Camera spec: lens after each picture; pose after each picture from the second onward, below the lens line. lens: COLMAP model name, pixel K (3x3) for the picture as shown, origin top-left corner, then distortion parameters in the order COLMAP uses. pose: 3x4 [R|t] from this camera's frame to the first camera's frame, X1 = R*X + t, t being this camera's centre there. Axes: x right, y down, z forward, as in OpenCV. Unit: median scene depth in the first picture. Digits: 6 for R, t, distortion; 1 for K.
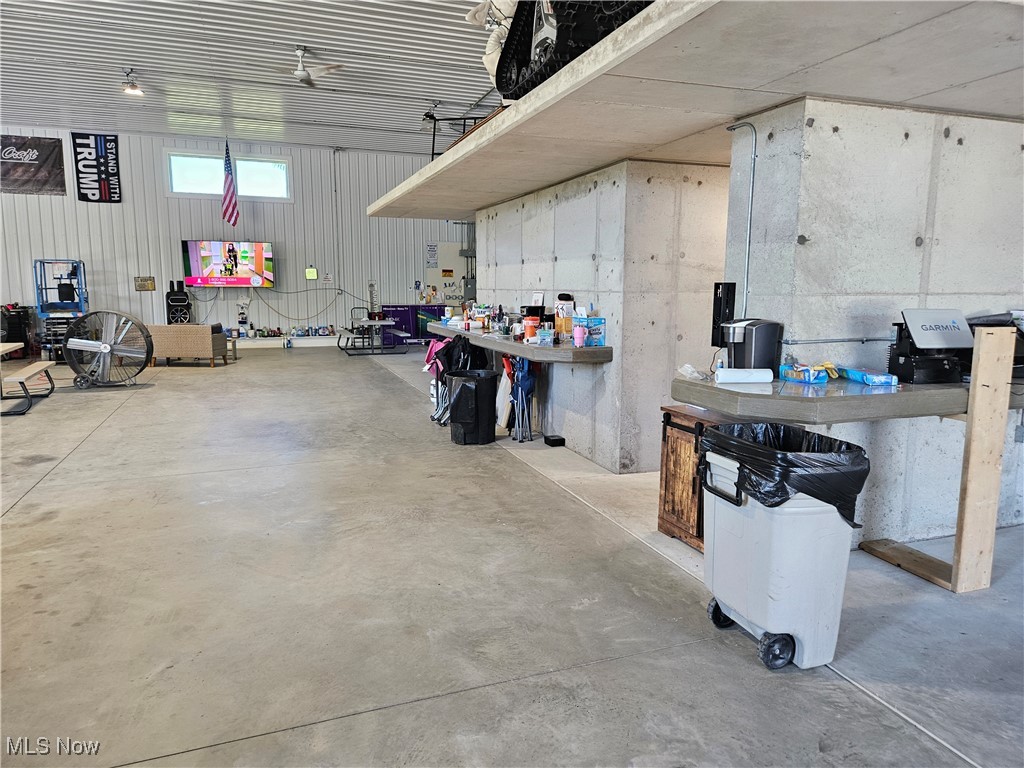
lens RADIAL K [[699.5, 0, 513.6], [0, 699.5, 377.5], [0, 0, 1]] dist [0.047240, -0.012241]
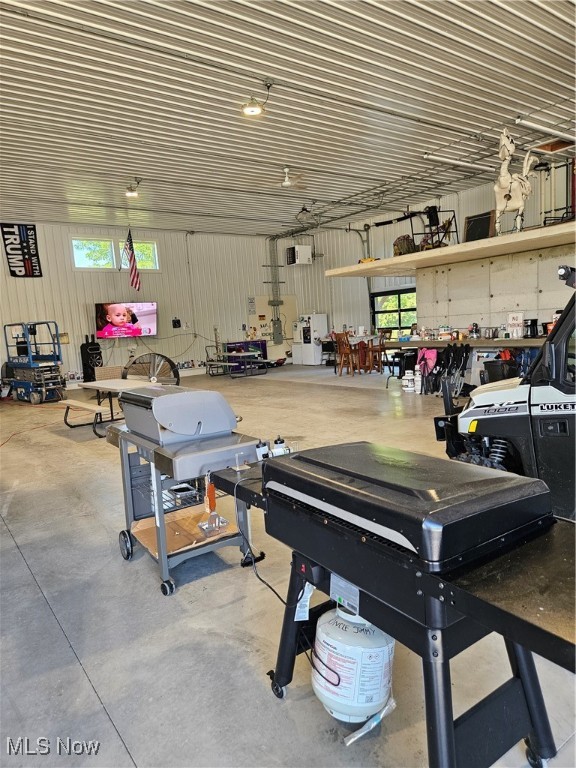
lens RADIAL K [[524.6, 0, 288.8], [0, 524.6, 387.3], [0, 0, 1]] dist [0.047240, -0.012241]
pose [[0.952093, -0.098365, 0.289557, -0.428477], [0.104835, 0.994466, -0.006880, 0.005748], [-0.287277, 0.036907, 0.957136, -0.038220]]
